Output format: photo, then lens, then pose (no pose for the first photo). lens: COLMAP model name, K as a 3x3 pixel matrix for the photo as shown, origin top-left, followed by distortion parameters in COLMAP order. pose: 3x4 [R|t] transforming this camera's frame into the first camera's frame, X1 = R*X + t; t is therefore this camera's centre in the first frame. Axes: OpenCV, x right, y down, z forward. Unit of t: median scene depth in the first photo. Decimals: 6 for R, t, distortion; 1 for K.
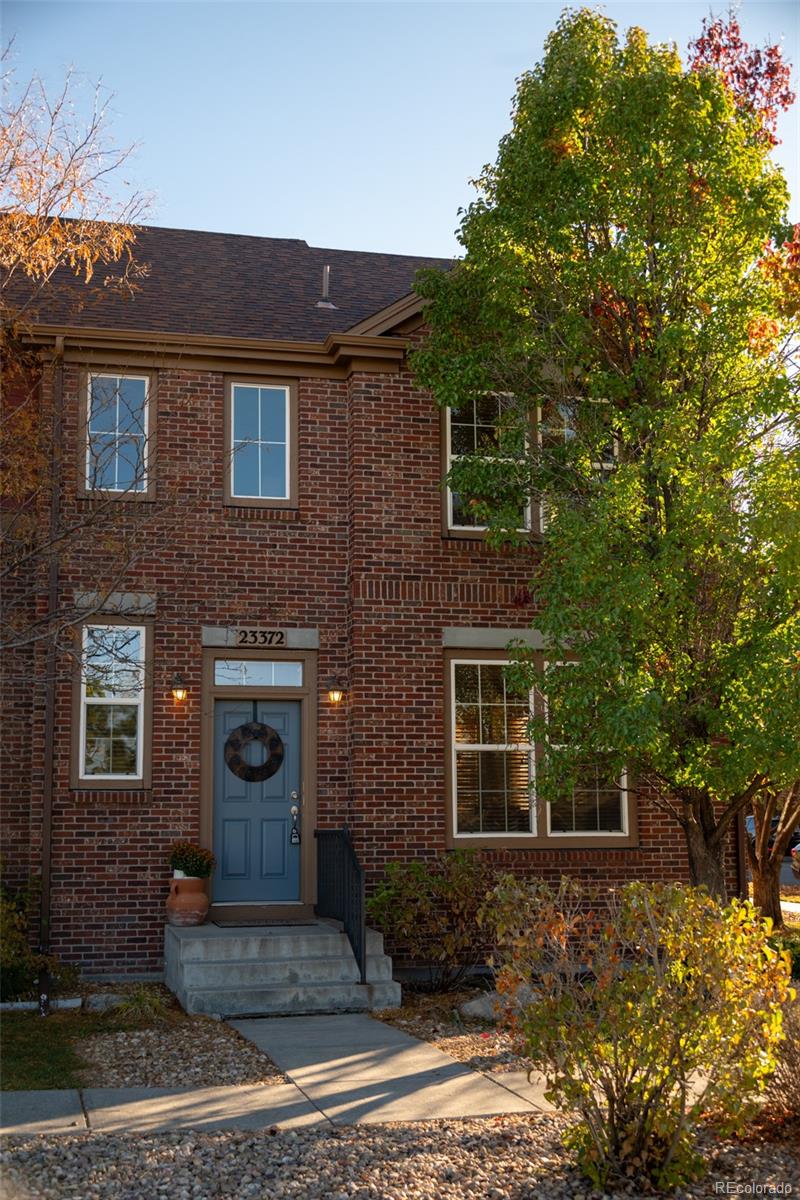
lens RADIAL K [[1475.7, 0, 402.6], [0, 1475.7, 592.6], [0, 0, 1]] dist [0.069340, 0.000000]
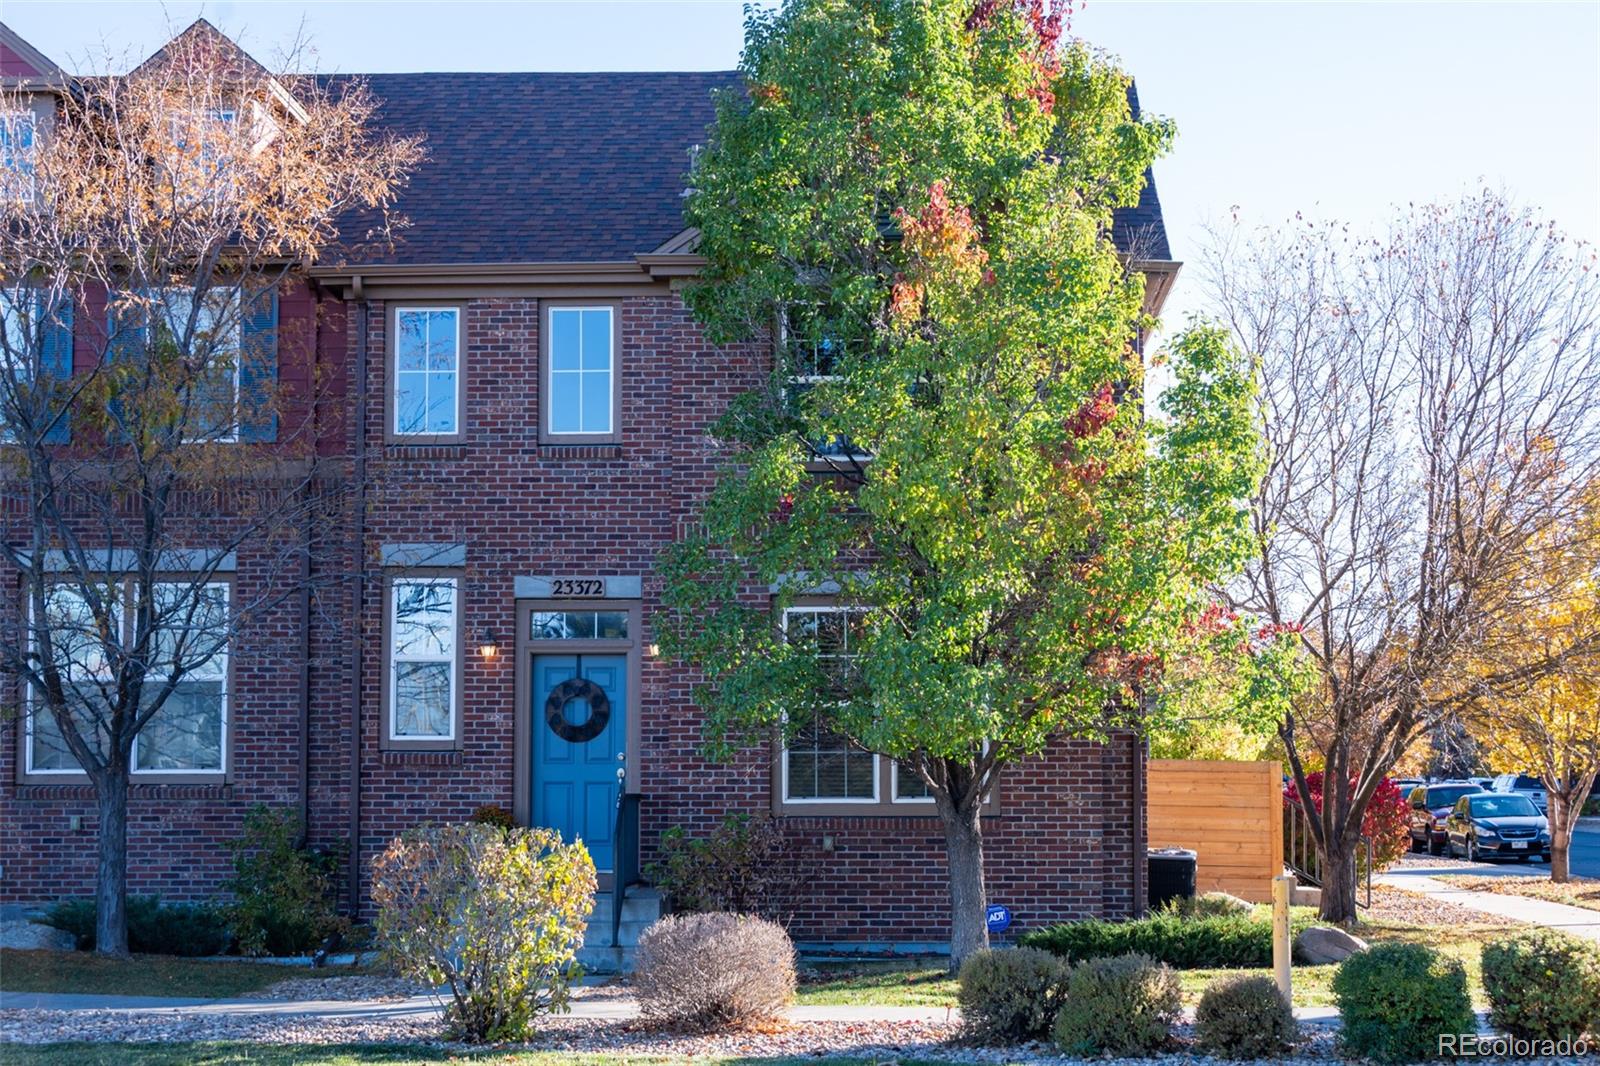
lens RADIAL K [[2403.2, 0, 802.3], [0, 2403.2, 533.1], [0, 0, 1]] dist [0.131387, 0.000000]
pose [[0.963617, -0.021339, -0.266433, 0.441523], [0.036410, 0.997996, 0.051757, -0.076292], [0.264794, -0.059575, 0.962463, -0.412269]]
